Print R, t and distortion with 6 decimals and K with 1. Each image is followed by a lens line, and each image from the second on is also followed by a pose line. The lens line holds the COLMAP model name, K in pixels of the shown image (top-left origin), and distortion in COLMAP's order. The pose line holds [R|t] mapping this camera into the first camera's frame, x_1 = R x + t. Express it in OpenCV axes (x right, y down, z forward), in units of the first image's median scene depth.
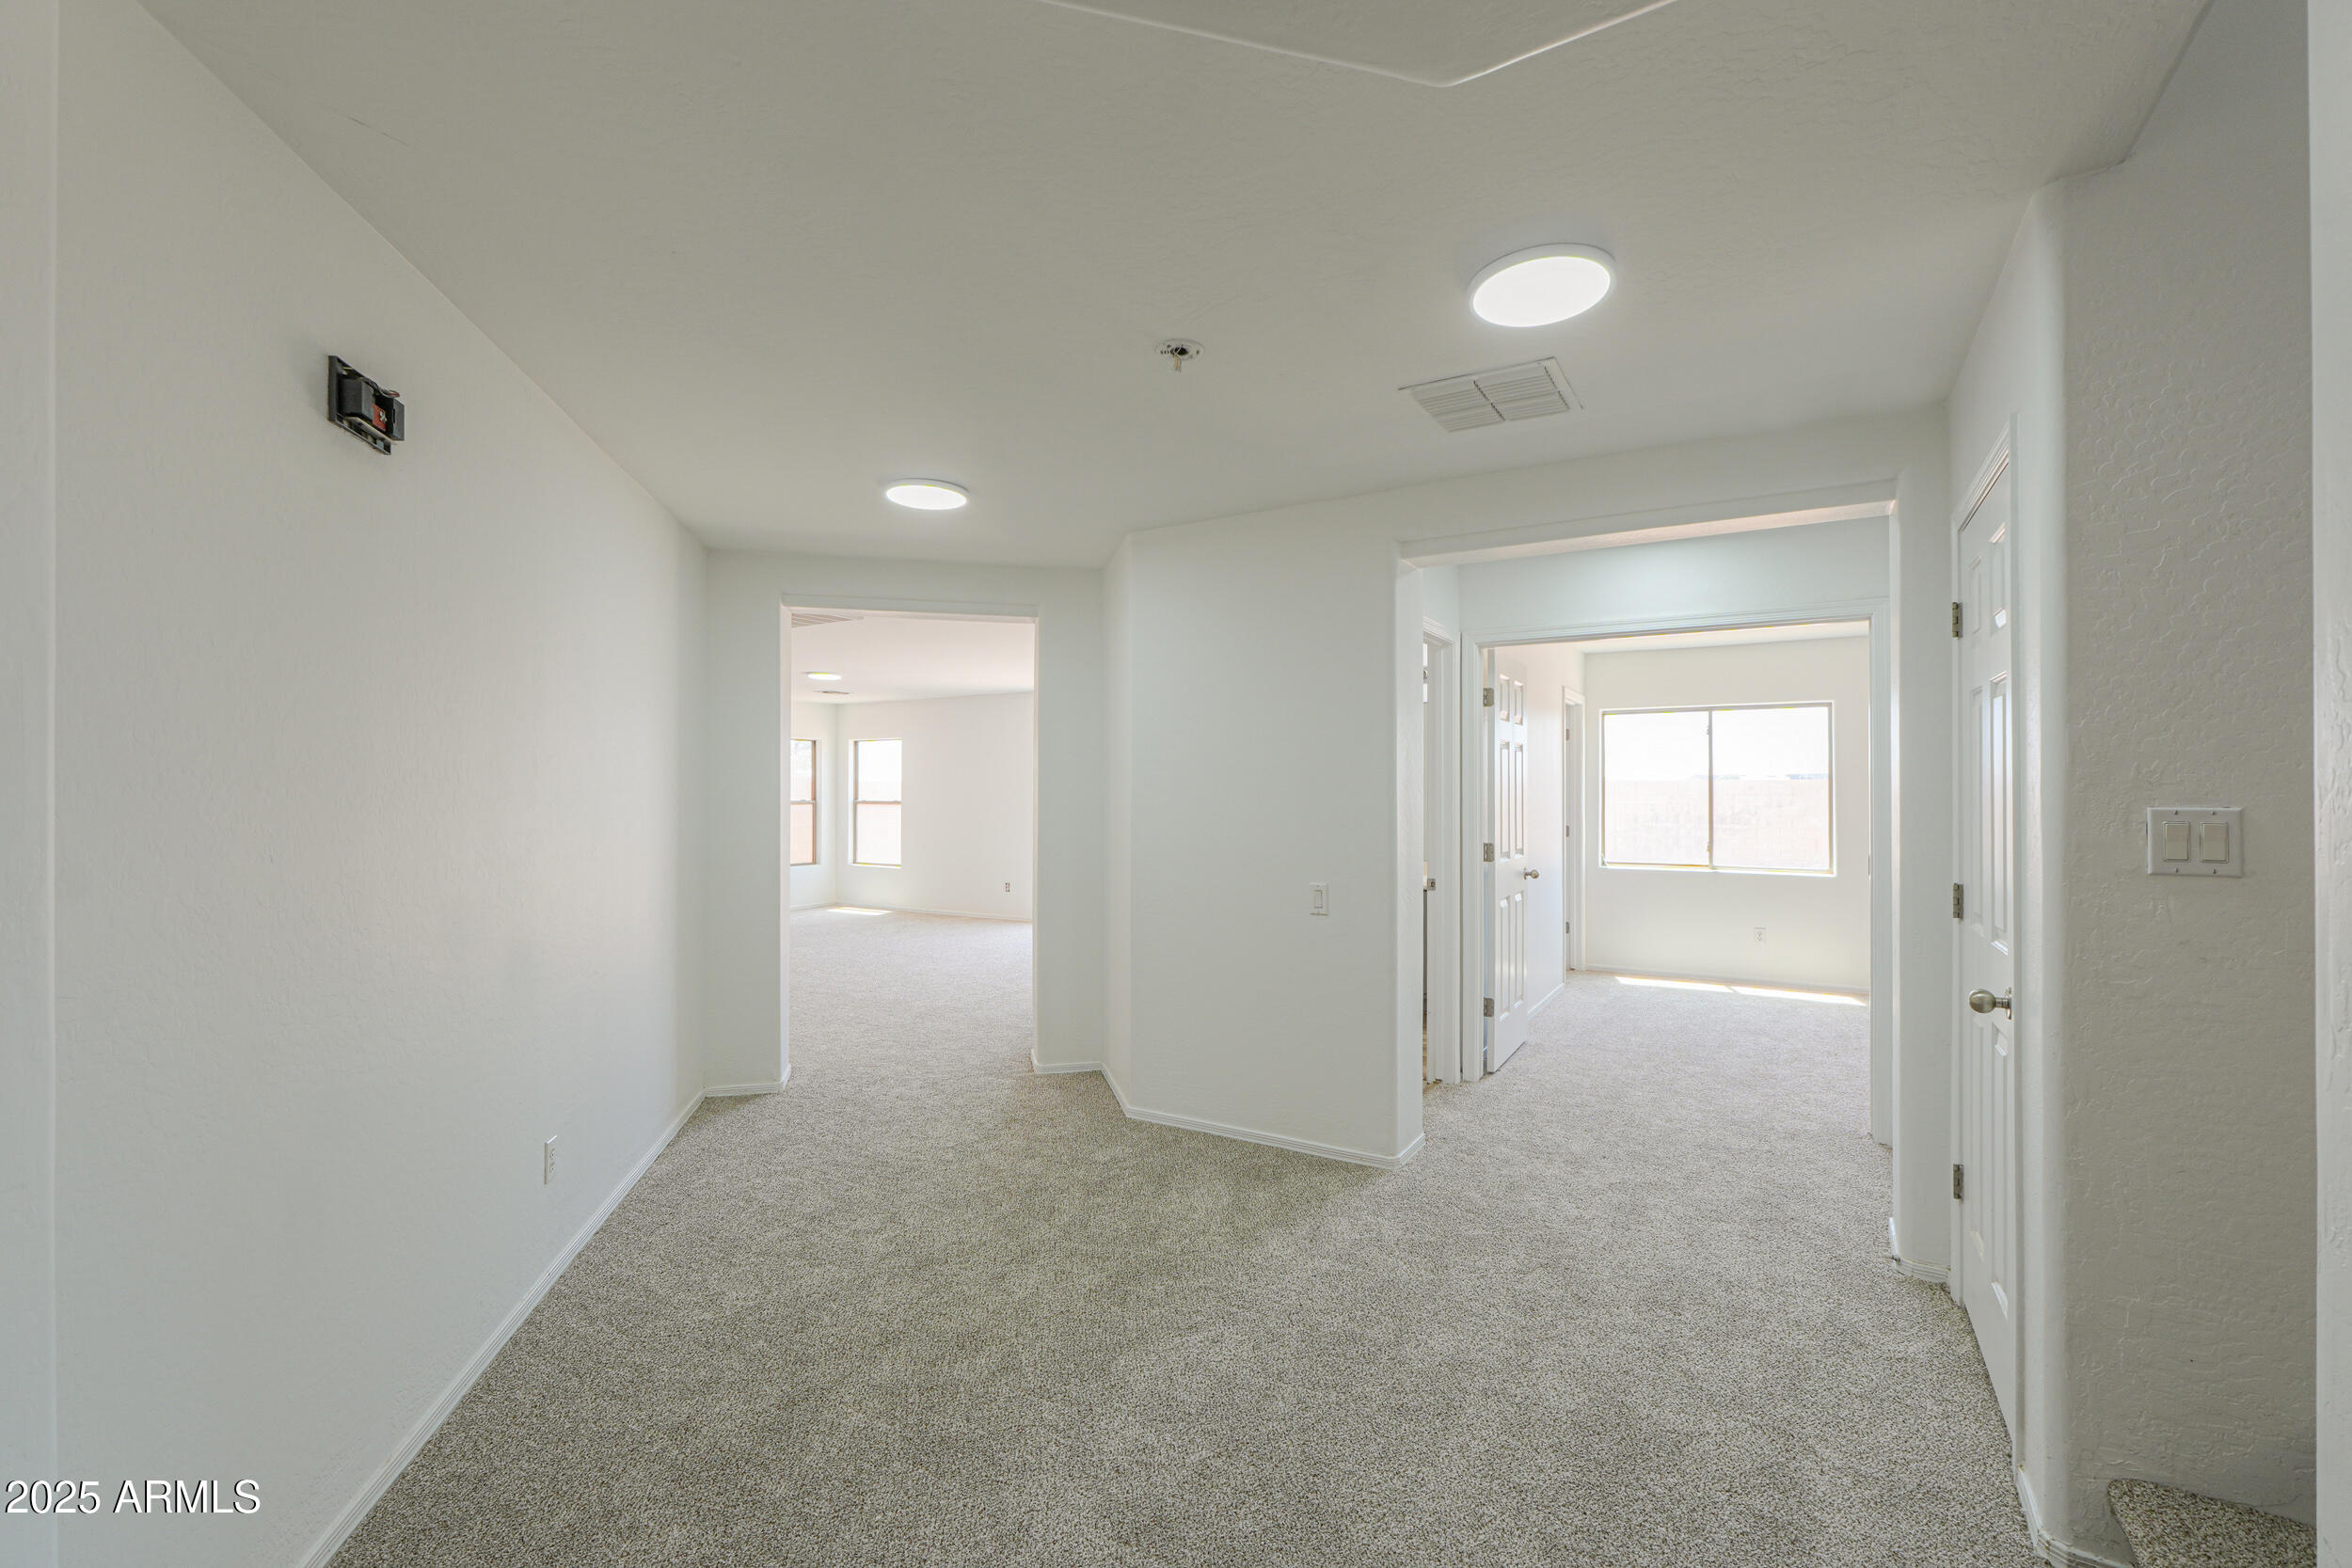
lens RADIAL K [[1031.8, 0, 1170.2], [0, 1031.8, 778.6], [0, 0, 1]] dist [-0.002169, -0.000199]
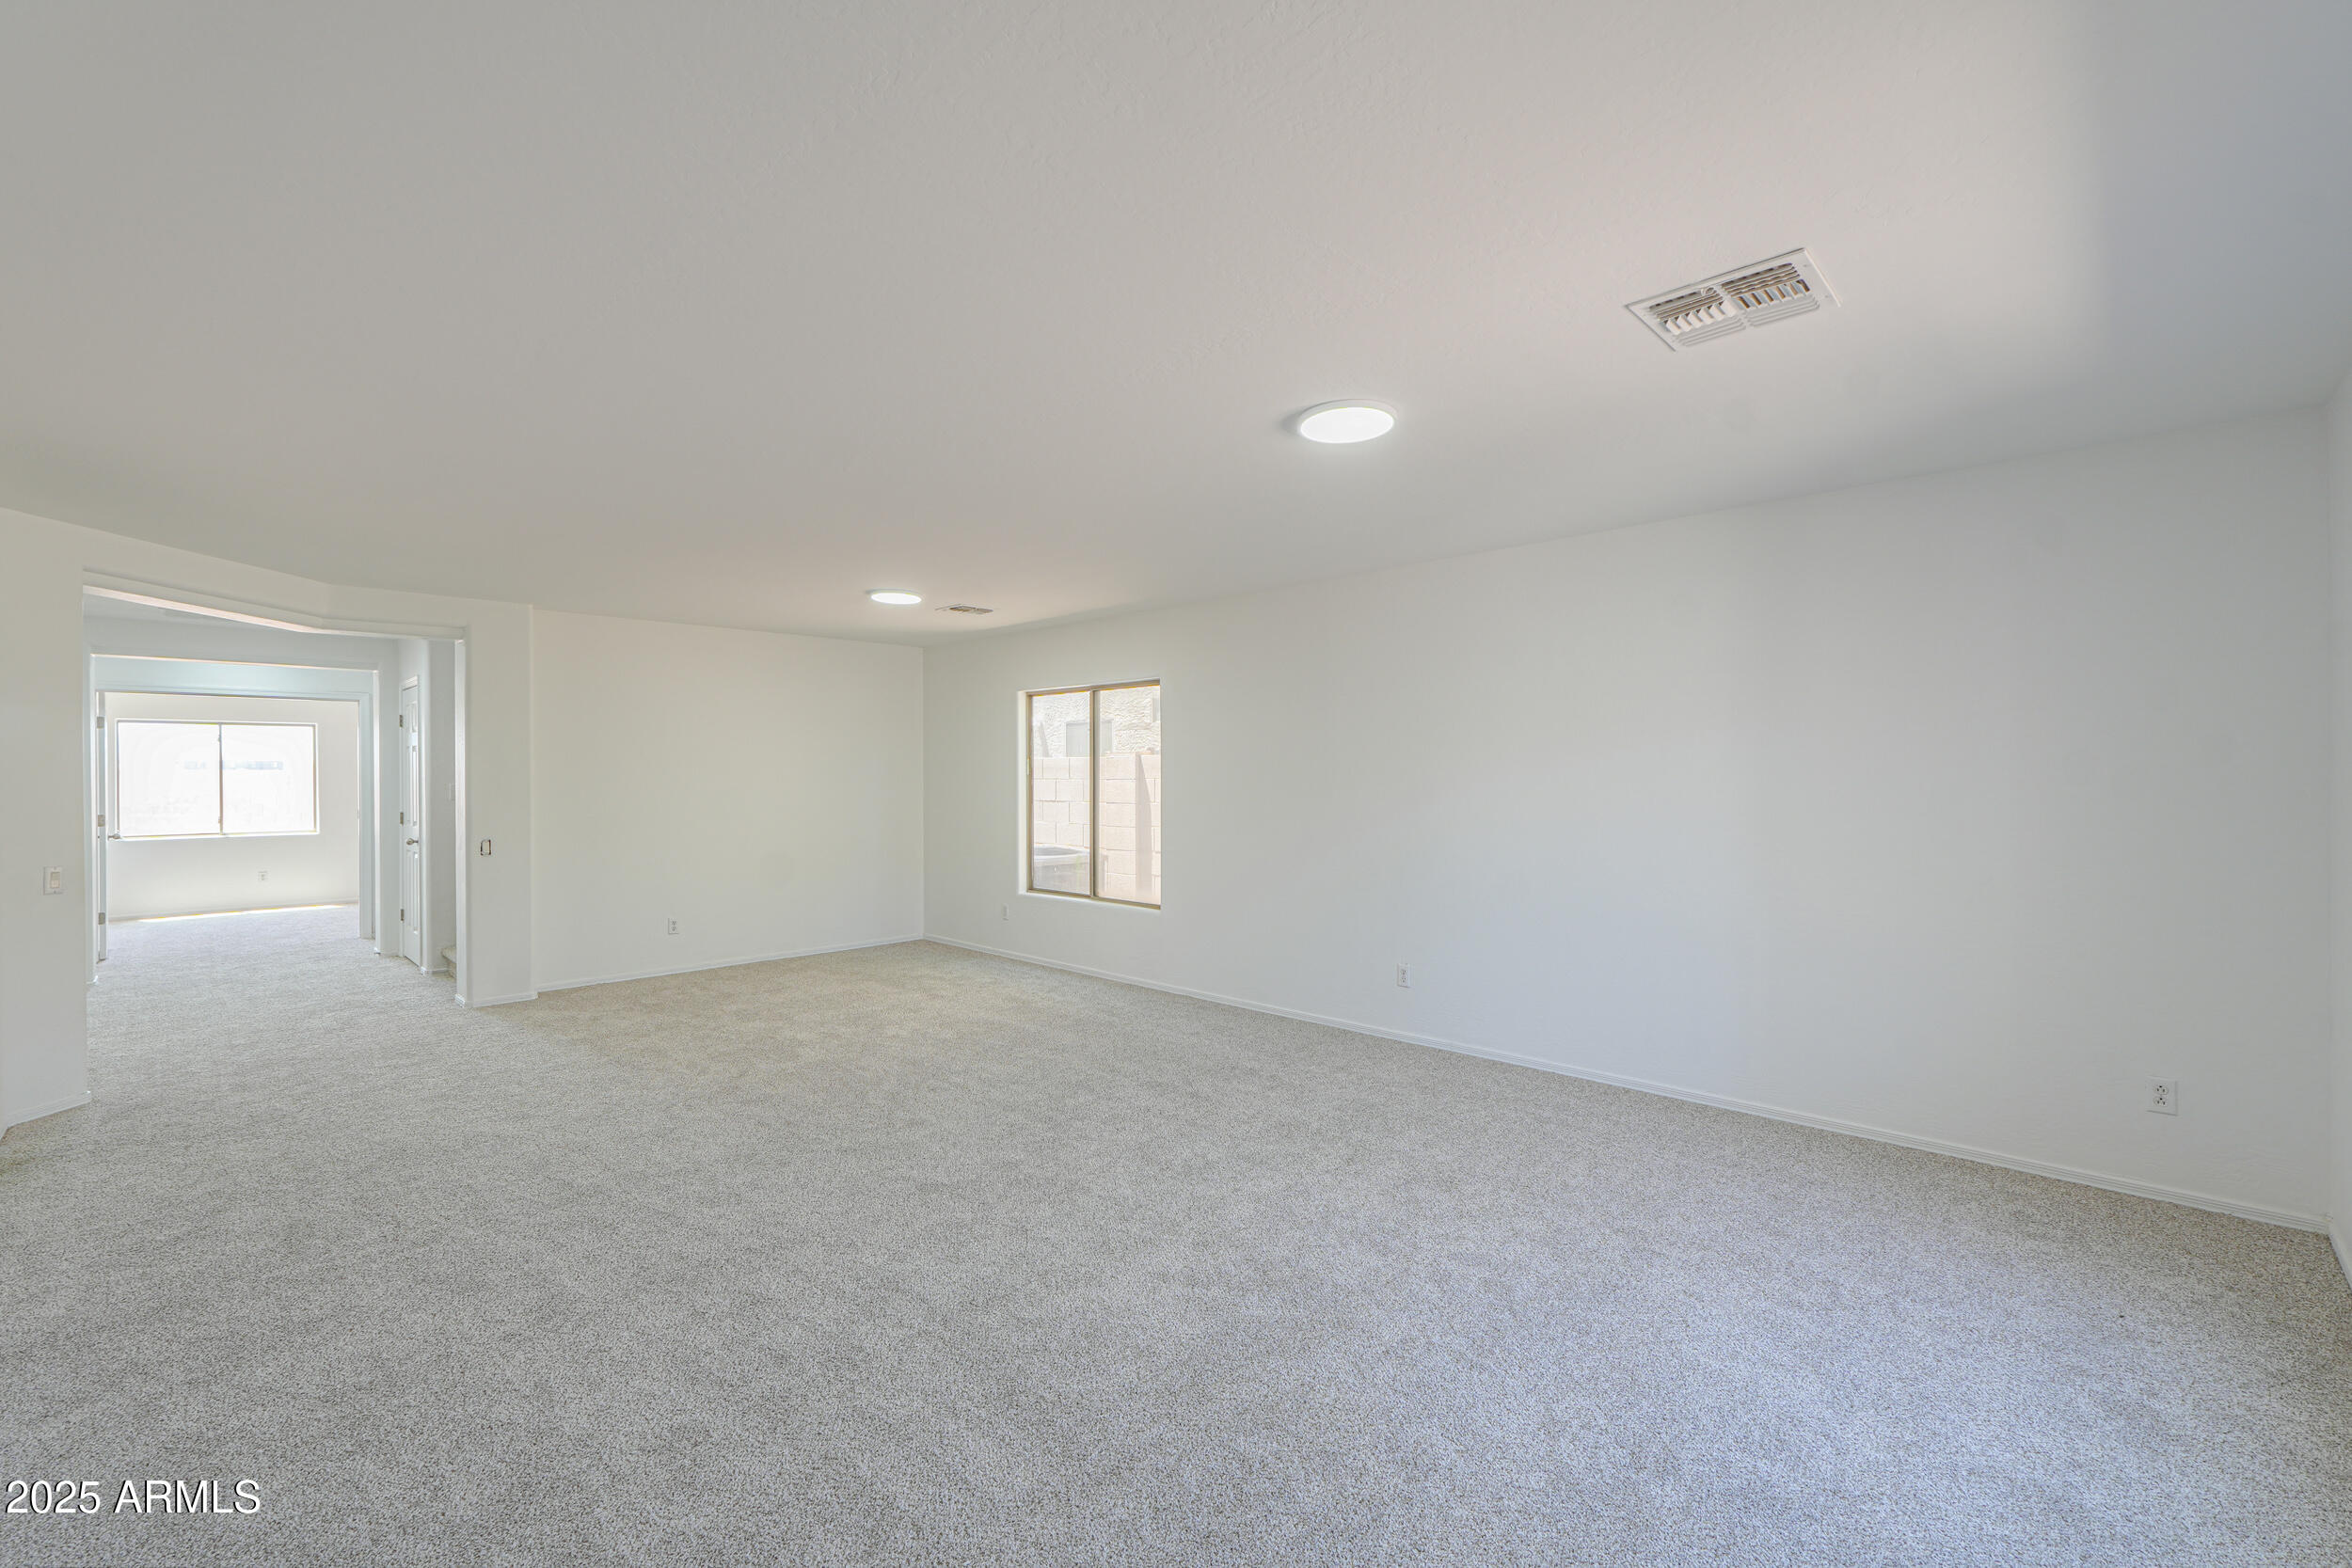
lens RADIAL K [[989.0, 0, 1164.9], [0, 989.0, 784.9], [0, 0, 1]] dist [-0.003029, 0.000017]
pose [[0.247548, -0.011220, 0.968811, -0.509443], [-0.007498, 0.999881, 0.013496, -0.011873], [-0.968847, -0.010605, 0.247434, -0.646026]]
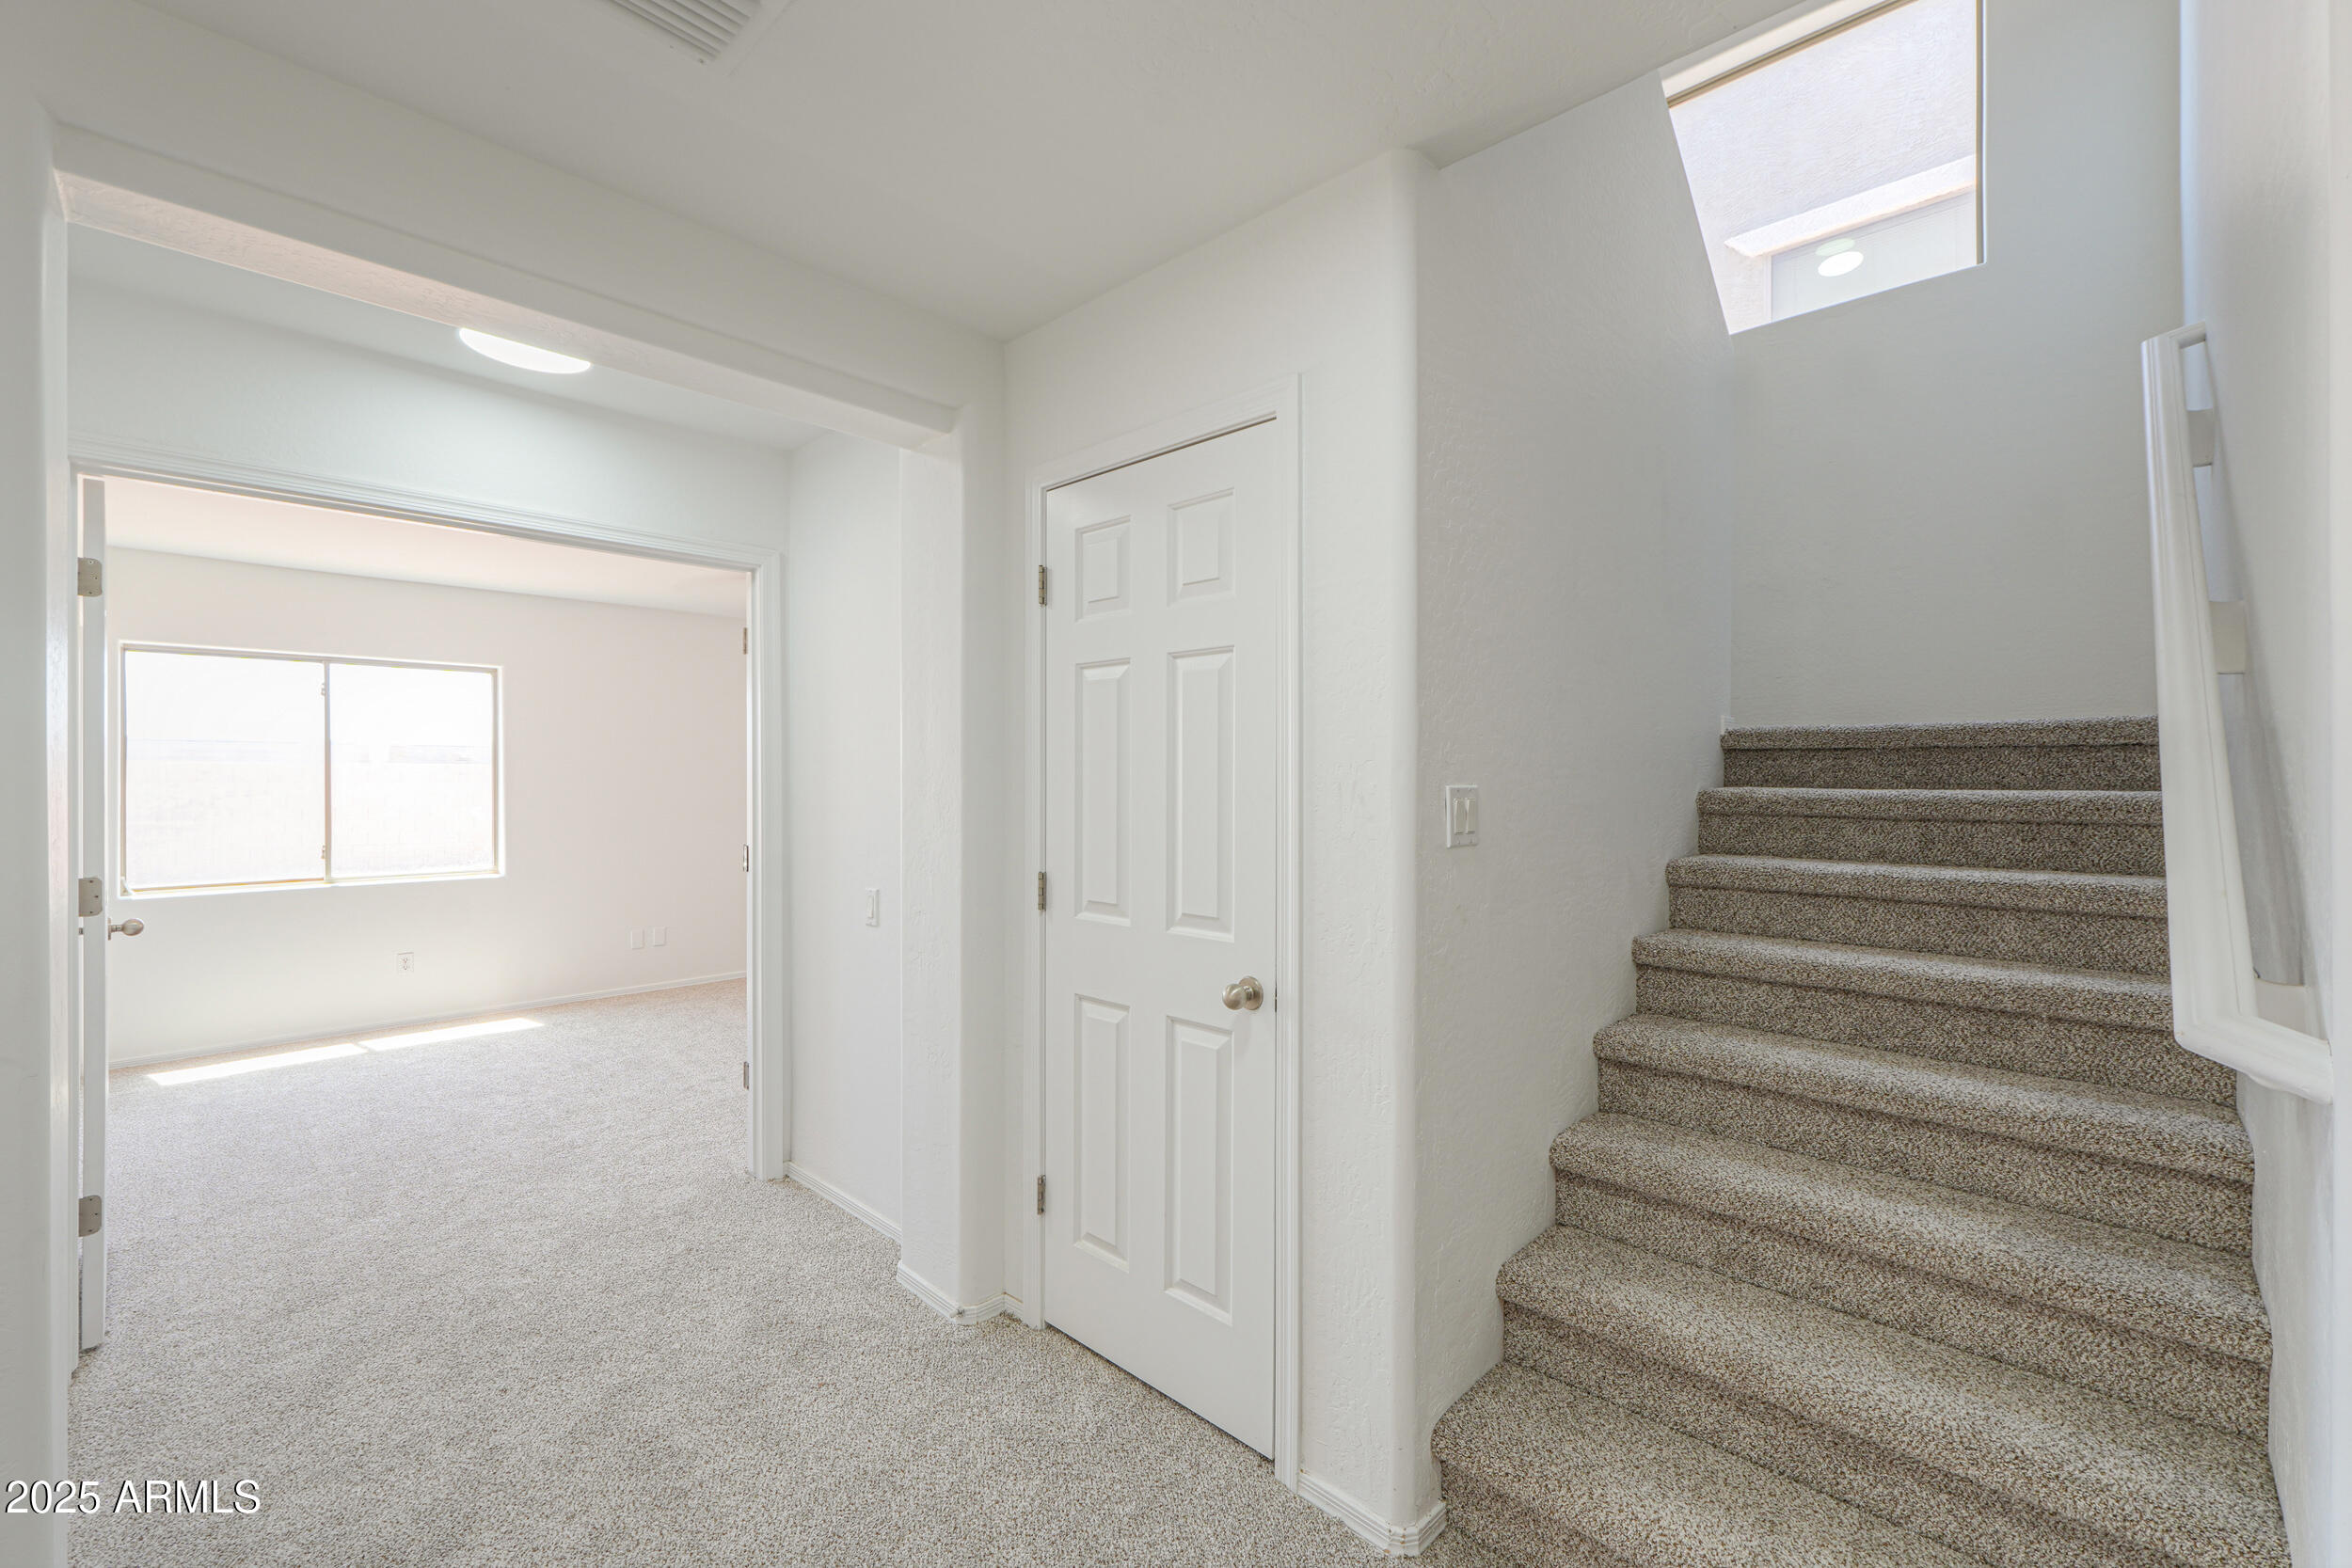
lens RADIAL K [[986.6, 0, 1193.2], [0, 986.6, 781.8], [0, 0, 1]] dist [-0.003752, -0.000813]
pose [[0.193754, -0.005174, 0.981037, -0.031693], [-0.011411, 0.999907, 0.007527, 0.005428], [-0.980984, -0.012653, 0.193677, 0.299909]]
